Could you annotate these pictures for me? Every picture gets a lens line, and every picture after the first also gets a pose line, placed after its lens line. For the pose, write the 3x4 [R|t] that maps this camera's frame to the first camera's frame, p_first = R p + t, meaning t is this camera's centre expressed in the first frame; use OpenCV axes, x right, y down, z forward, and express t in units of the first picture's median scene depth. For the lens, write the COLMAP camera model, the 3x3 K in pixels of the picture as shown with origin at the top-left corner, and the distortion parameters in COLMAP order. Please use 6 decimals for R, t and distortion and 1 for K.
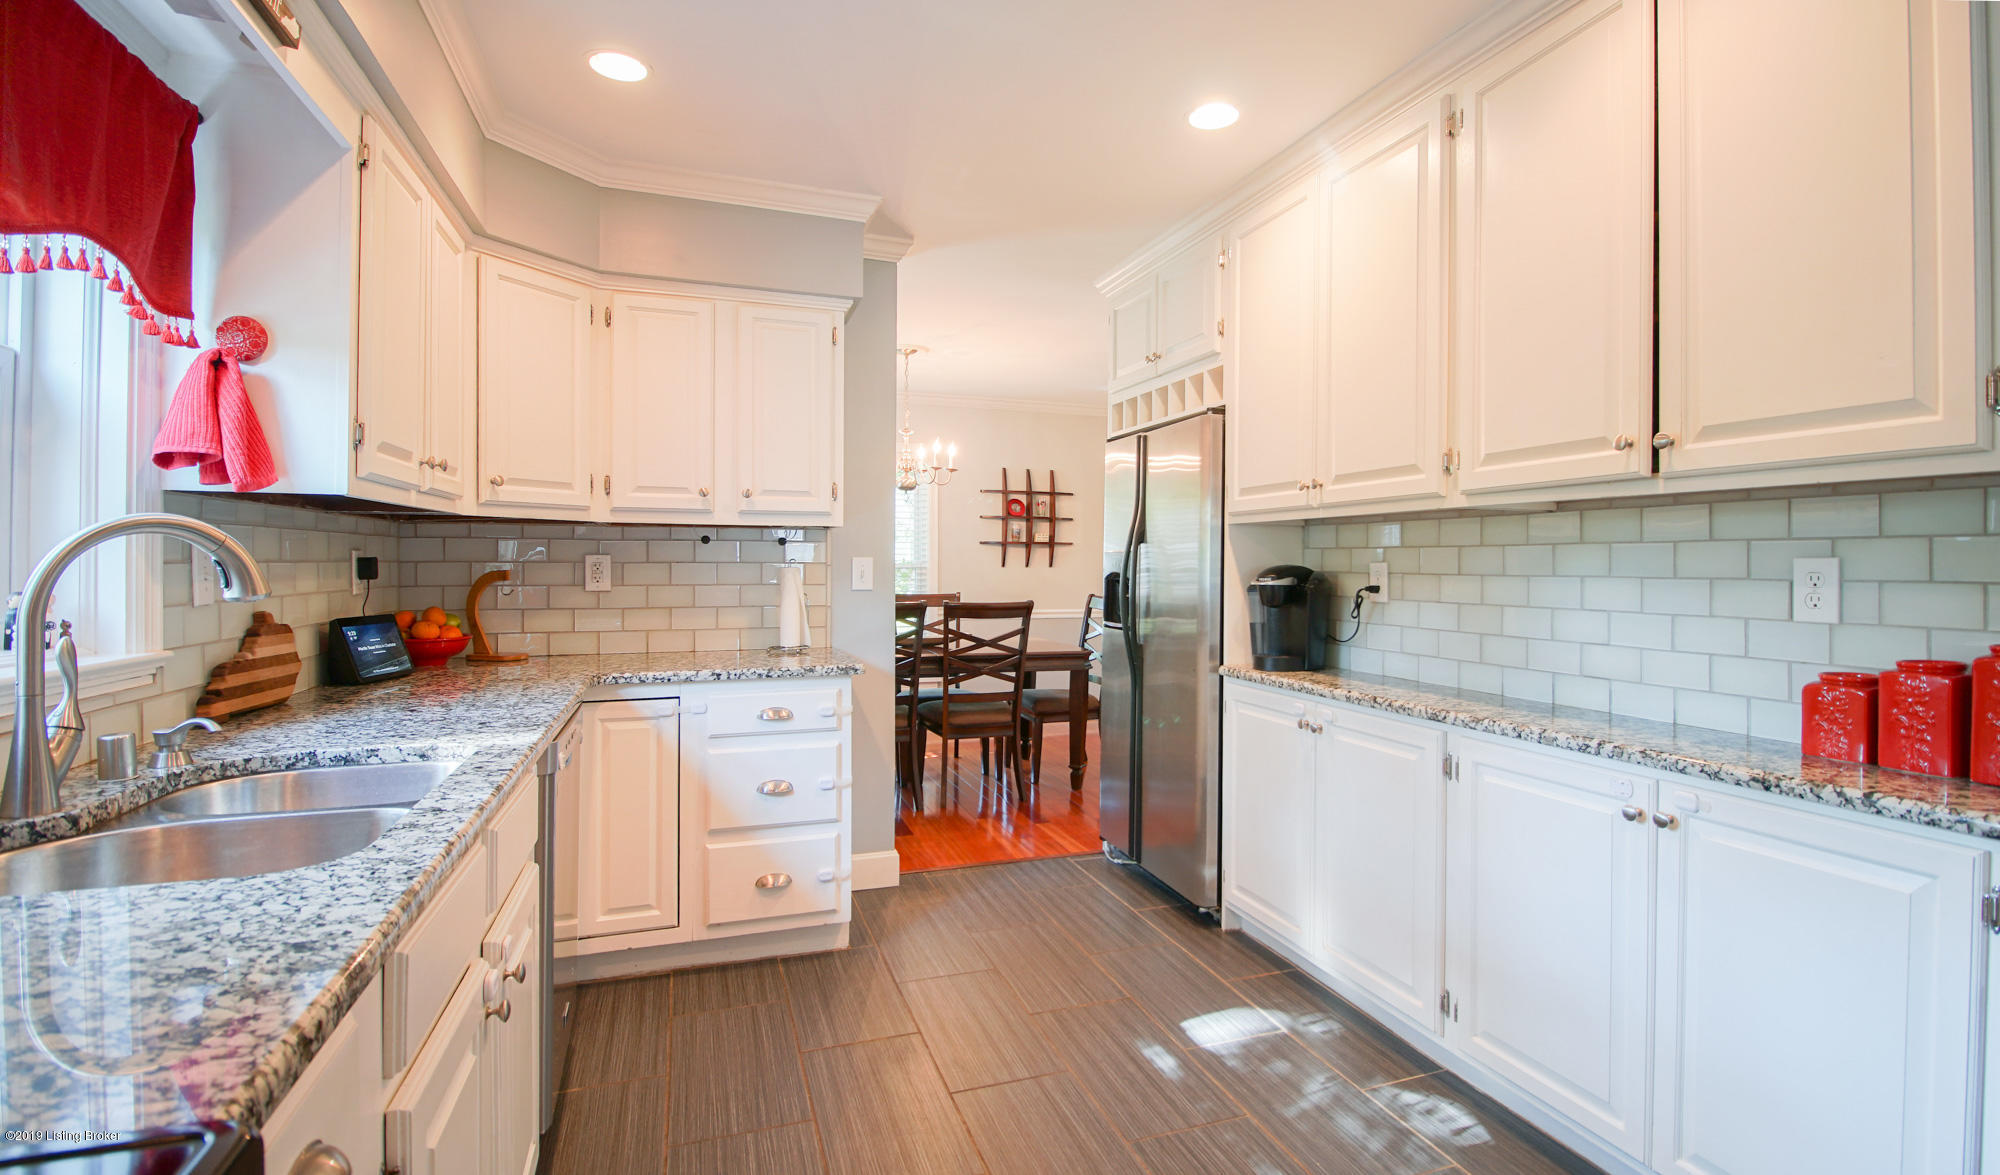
lens RADIAL K [[951.7, 0, 1080.8], [0, 951.7, 565.8], [0, 0, 1]] dist [-0.002919, -0.001602]
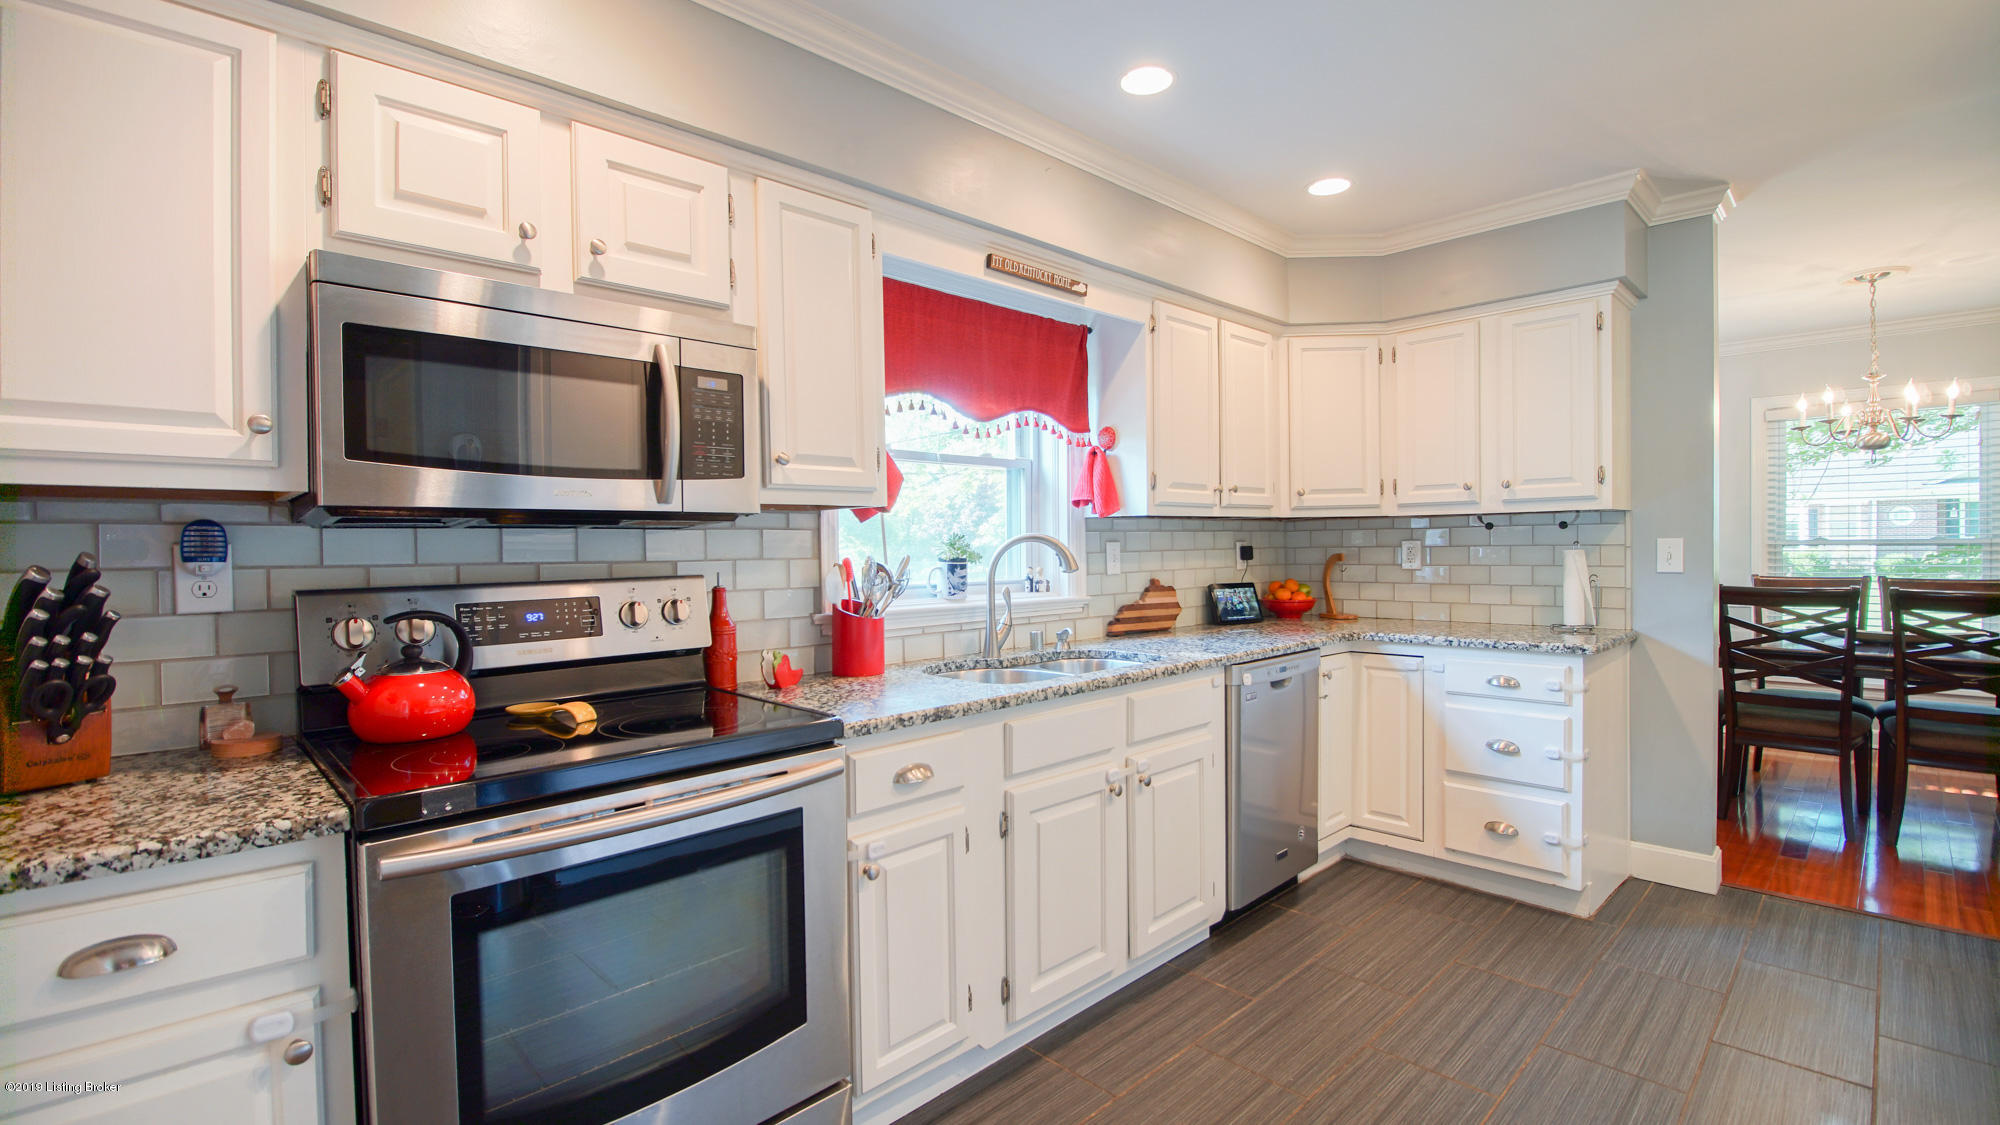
lens RADIAL K [[902.7, 0, 1001.4], [0, 902.7, 561.1], [0, 0, 1]] dist [-0.016228, -0.001338]
pose [[0.382510, 0.006398, -0.923929, 0.427210], [0.012630, 0.999846, 0.012152, -0.006507], [0.923865, -0.016318, 0.382370, 0.049478]]
